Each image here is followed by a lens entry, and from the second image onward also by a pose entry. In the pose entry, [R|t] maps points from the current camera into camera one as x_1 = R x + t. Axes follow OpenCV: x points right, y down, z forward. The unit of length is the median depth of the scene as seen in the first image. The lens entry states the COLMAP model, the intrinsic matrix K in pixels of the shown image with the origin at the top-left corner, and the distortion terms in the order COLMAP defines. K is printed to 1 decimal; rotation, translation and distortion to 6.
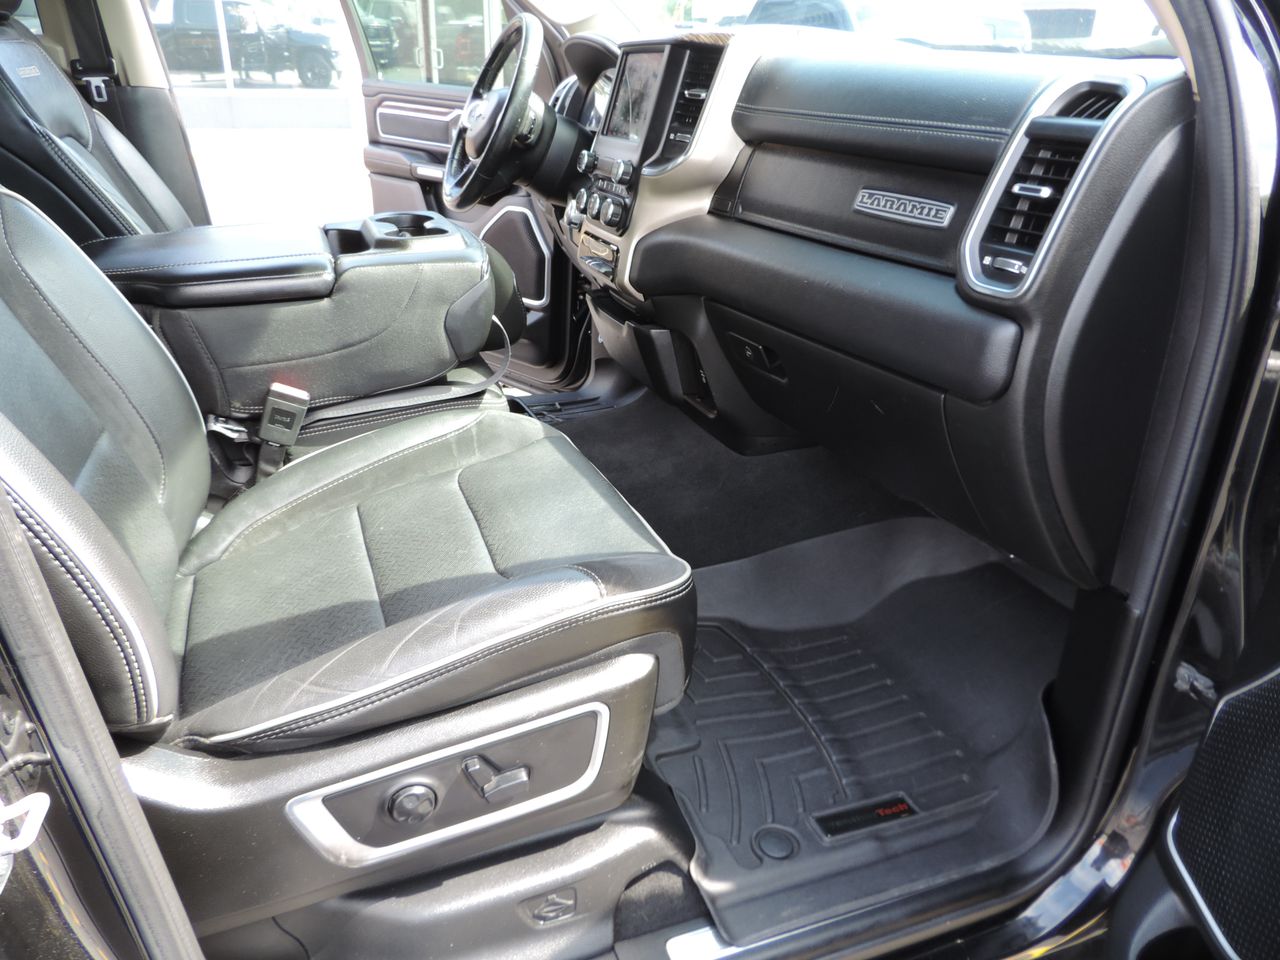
lens RADIAL K [[902.8, 0, 640.0], [0, 902.8, 480.0], [0, 0, 1]] dist [-0.024449, -0.003184]
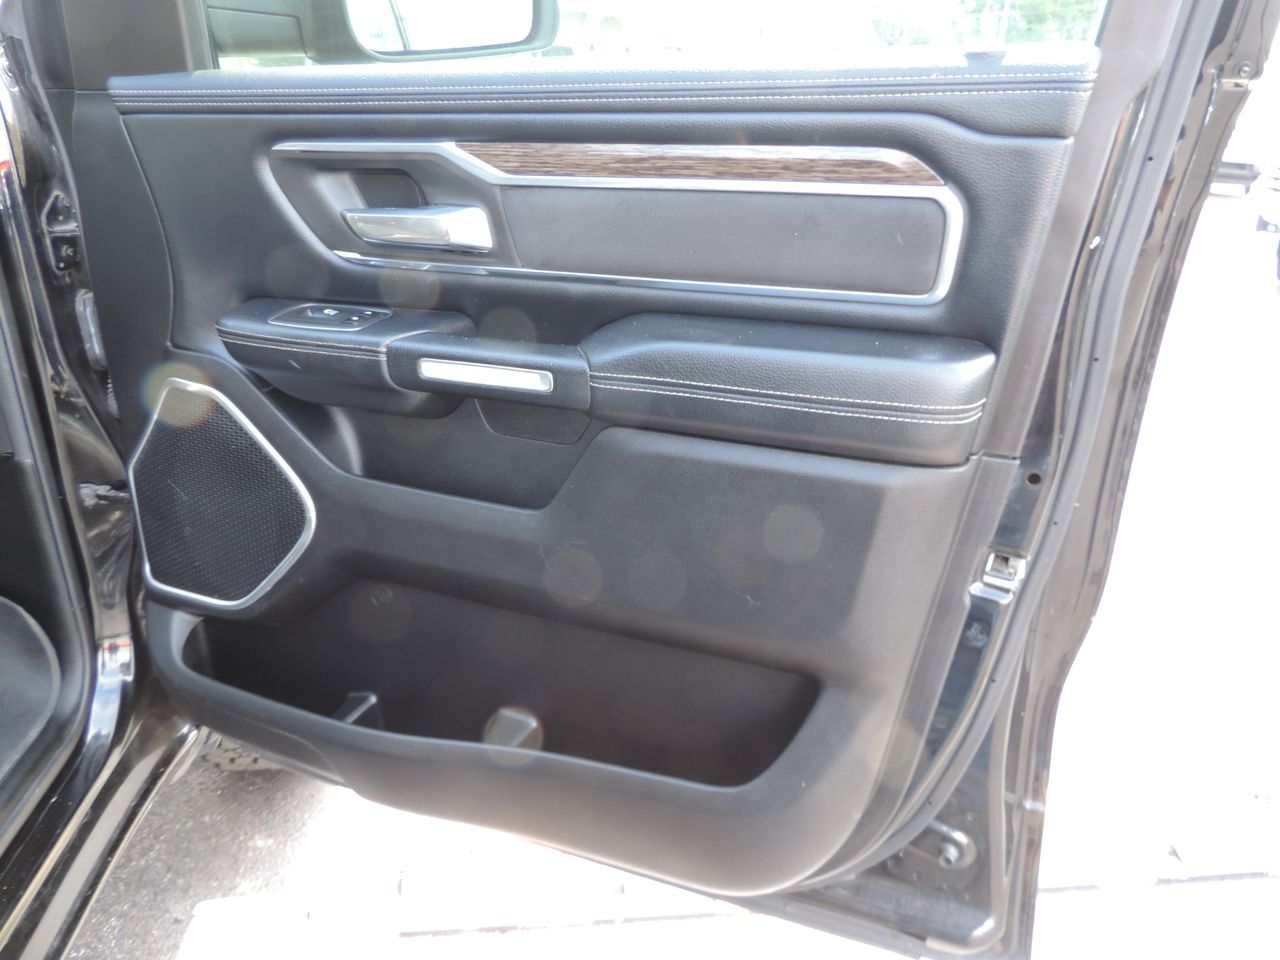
lens RADIAL K [[899.7, 0, 640.0], [0, 899.7, 480.0], [0, 0, 1]] dist [-0.017570, -0.005559]
pose [[0.254281, -0.399274, 0.880864, -0.236502], [0.362465, 0.883760, 0.295953, 0.089953], [-0.896638, 0.244027, 0.369446, -0.135067]]
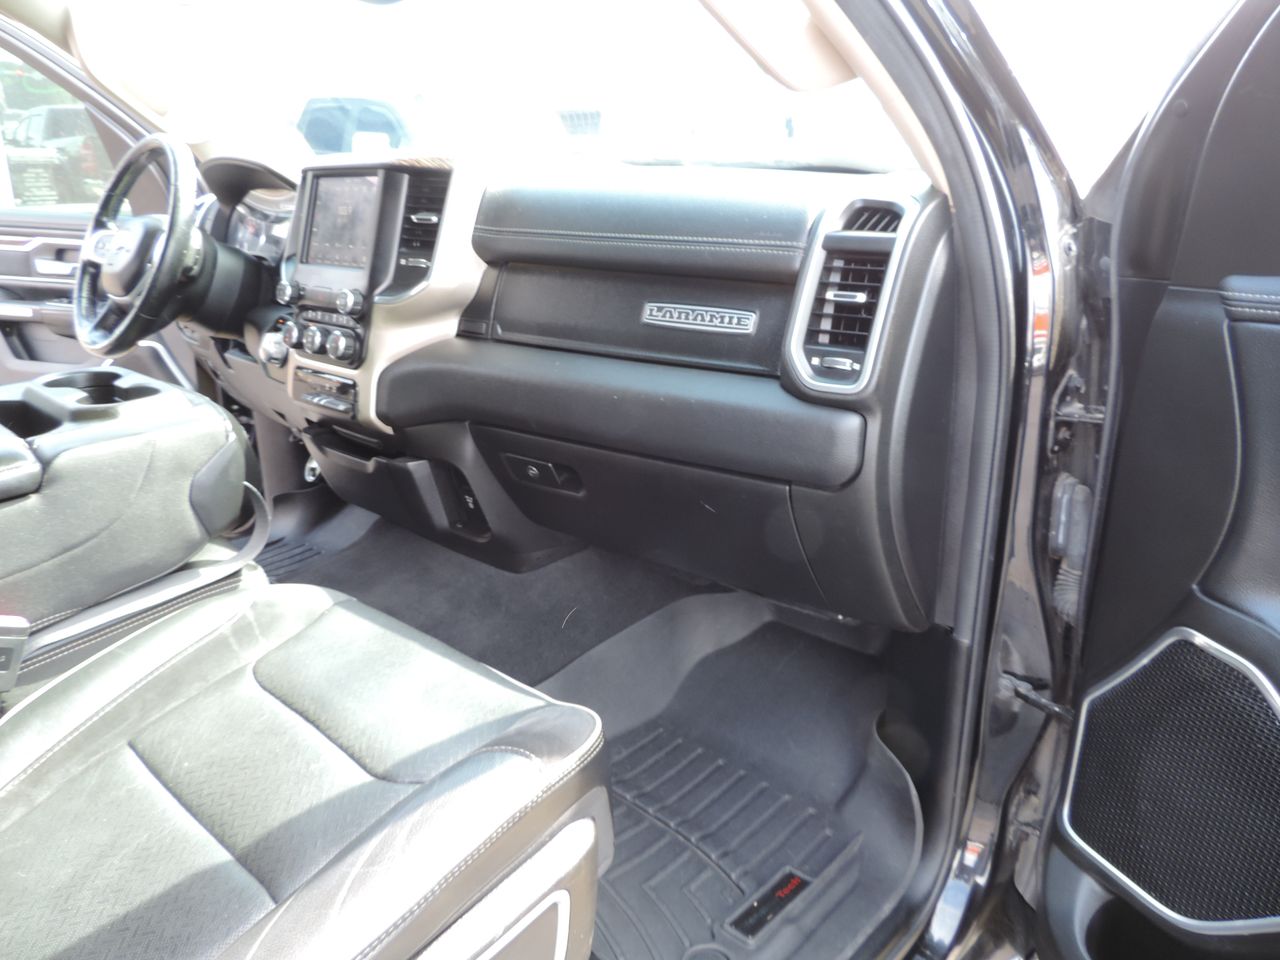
lens RADIAL K [[899.7, 0, 640.0], [0, 899.7, 480.0], [0, 0, 1]] dist [-0.017570, -0.005559]
pose [[0.891583, -0.170141, 0.419681, -0.208485], [0.208832, 0.976790, -0.047653, -0.069012], [-0.401832, 0.130129, 0.906420, 0.080865]]
